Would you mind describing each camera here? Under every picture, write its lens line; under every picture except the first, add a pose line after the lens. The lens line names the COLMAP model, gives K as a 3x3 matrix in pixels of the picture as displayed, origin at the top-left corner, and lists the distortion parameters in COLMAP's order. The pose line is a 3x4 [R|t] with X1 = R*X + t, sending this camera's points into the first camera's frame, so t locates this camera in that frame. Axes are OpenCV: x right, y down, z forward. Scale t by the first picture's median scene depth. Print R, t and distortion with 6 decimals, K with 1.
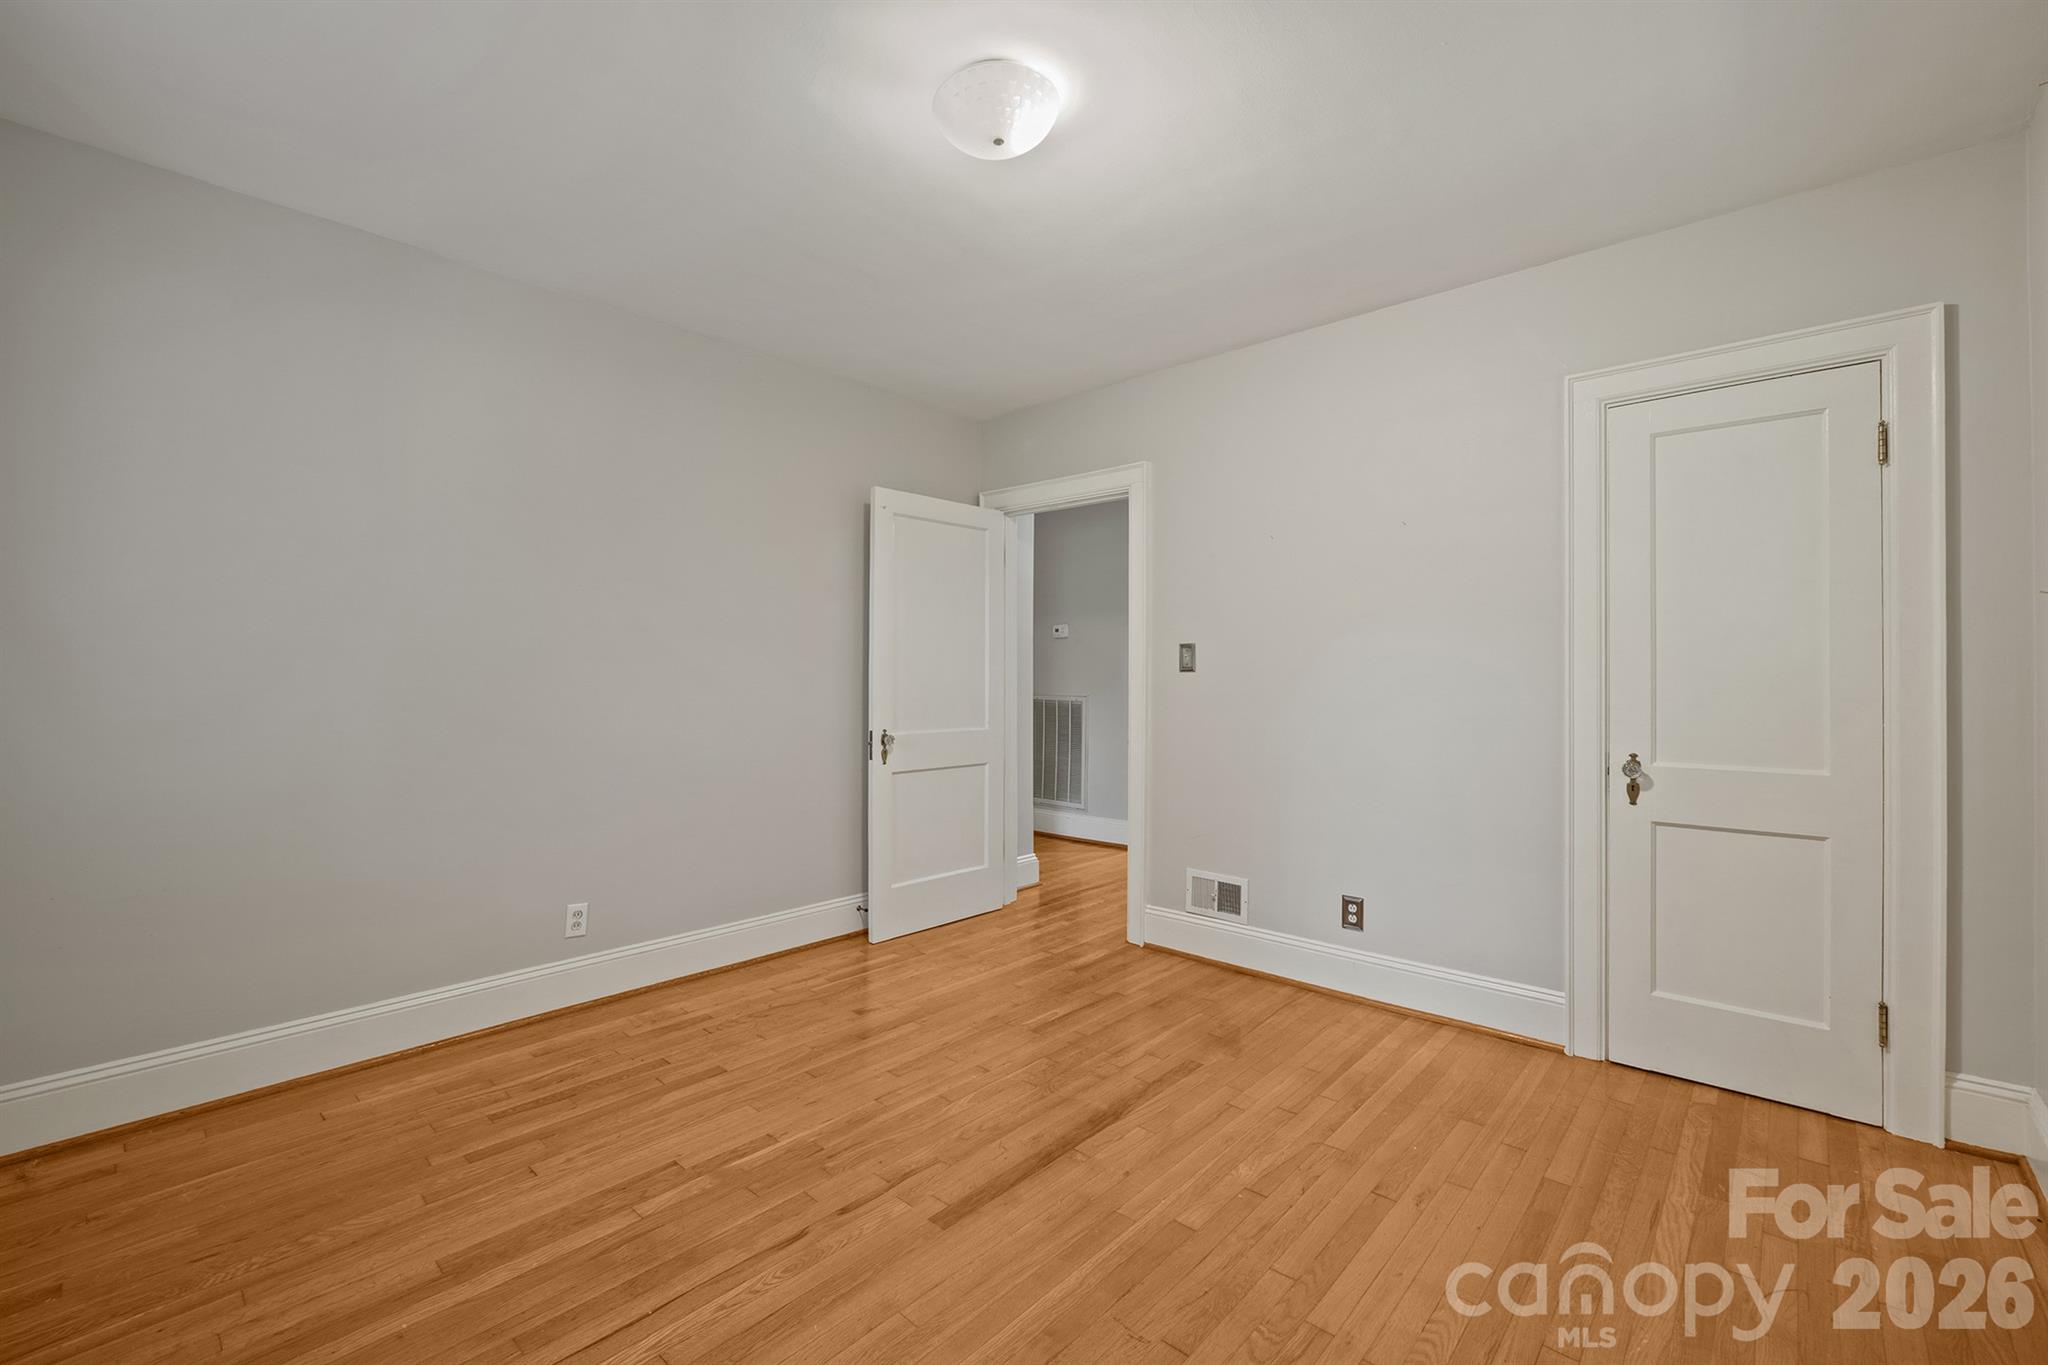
lens RADIAL K [[862.1, 0, 1025.2], [0, 862.1, 680.7], [0, 0, 1]] dist [-0.007461, -0.000106]
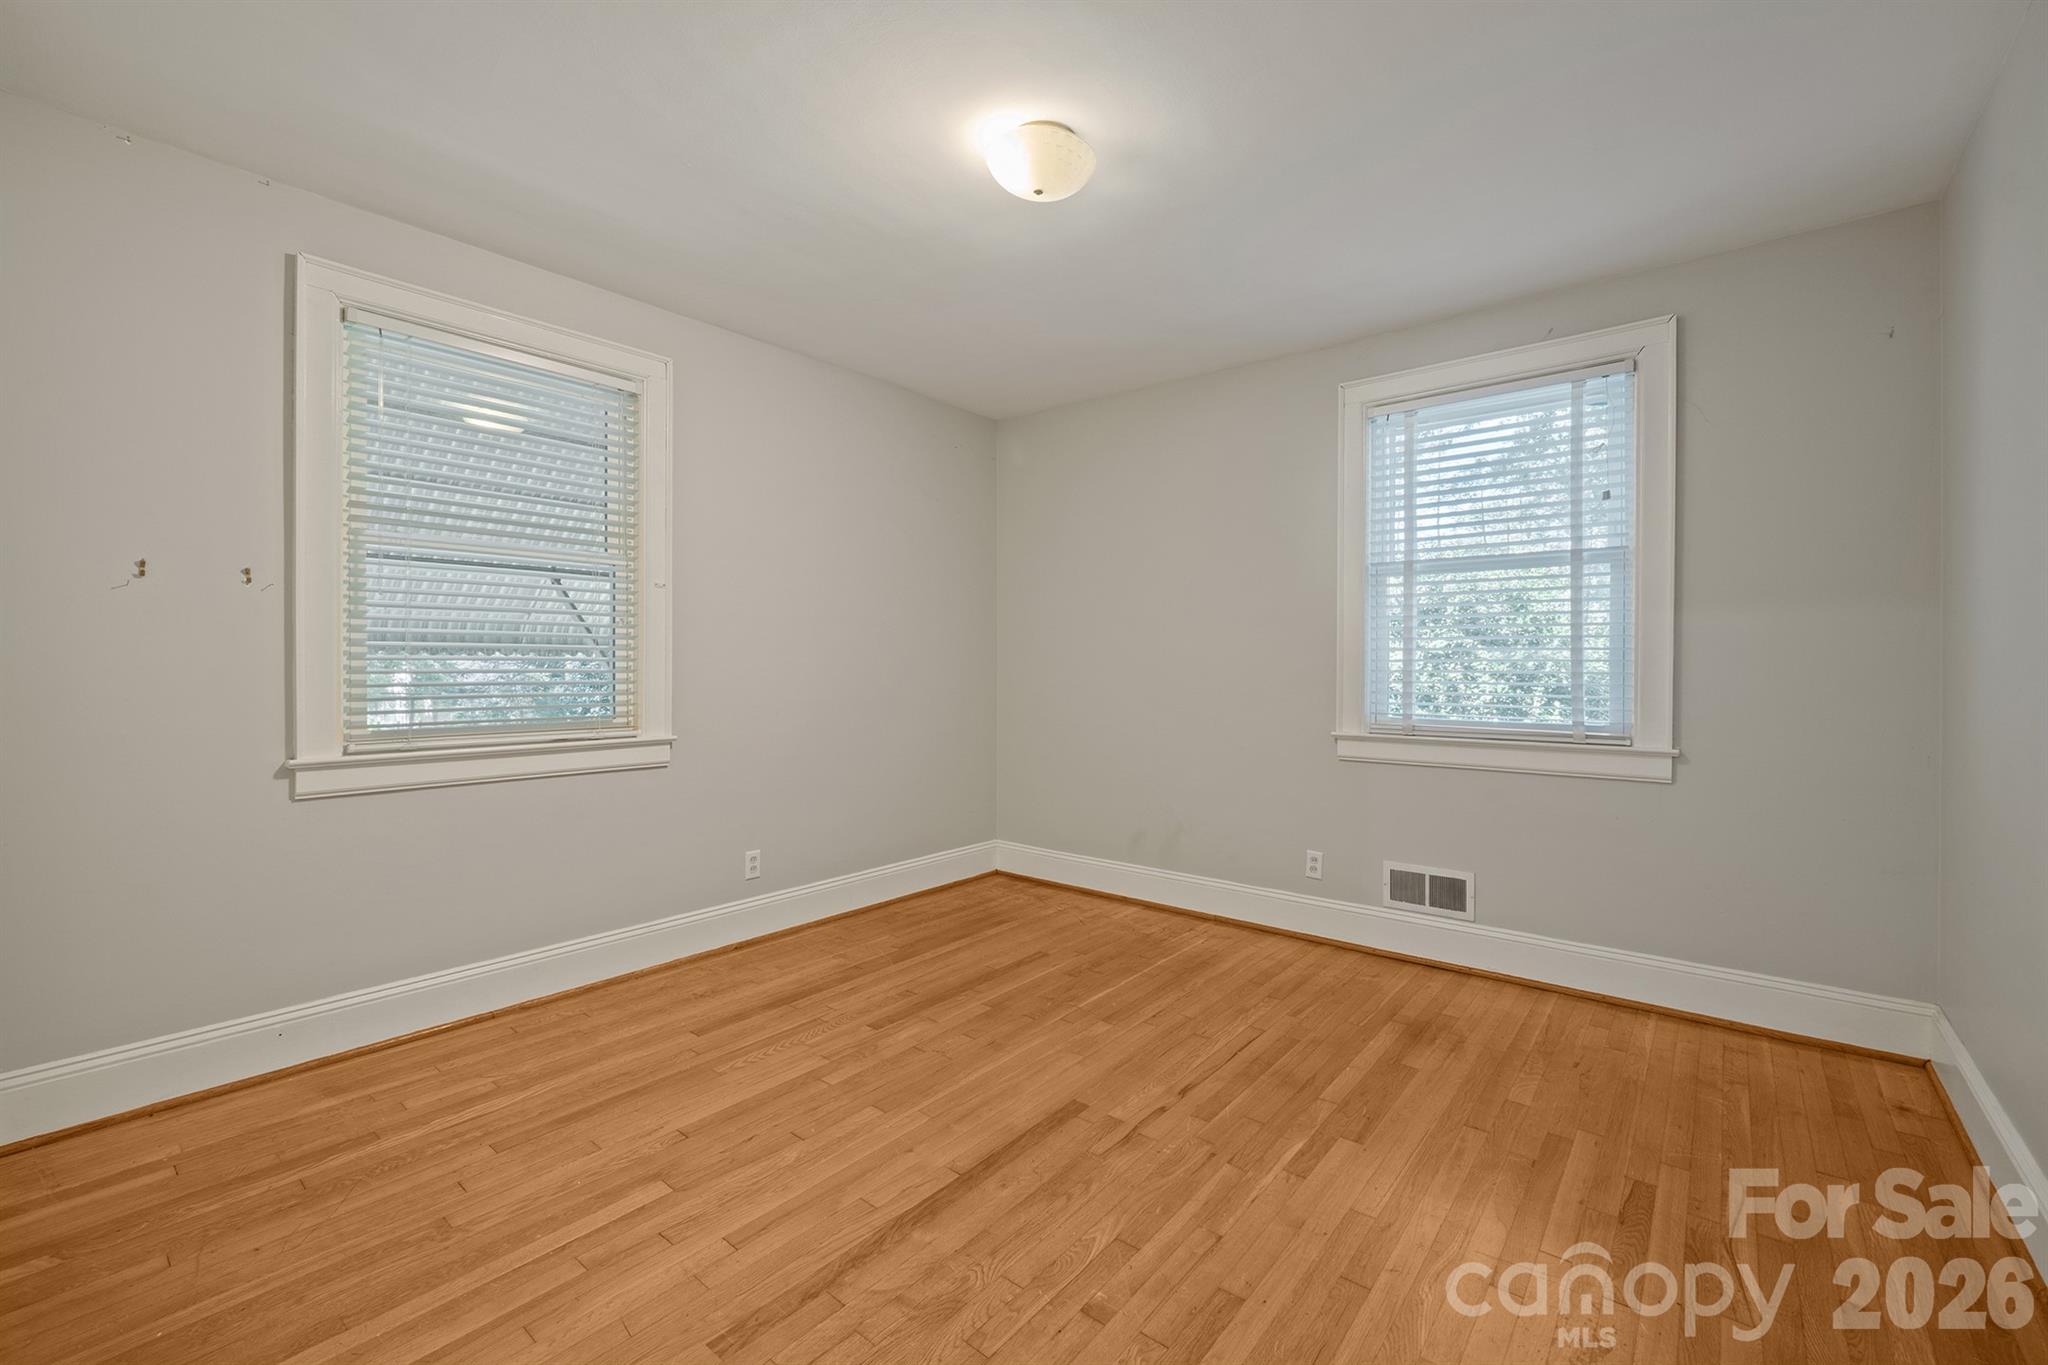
lens RADIAL K [[862.1, 0, 1025.2], [0, 862.1, 680.7], [0, 0, 1]] dist [-0.007461, -0.000106]
pose [[-0.998689, -0.004888, -0.050964, 0.038209], [-0.005768, 0.999836, 0.017146, 0.002589], [0.050872, 0.017418, -0.998553, 1.950079]]
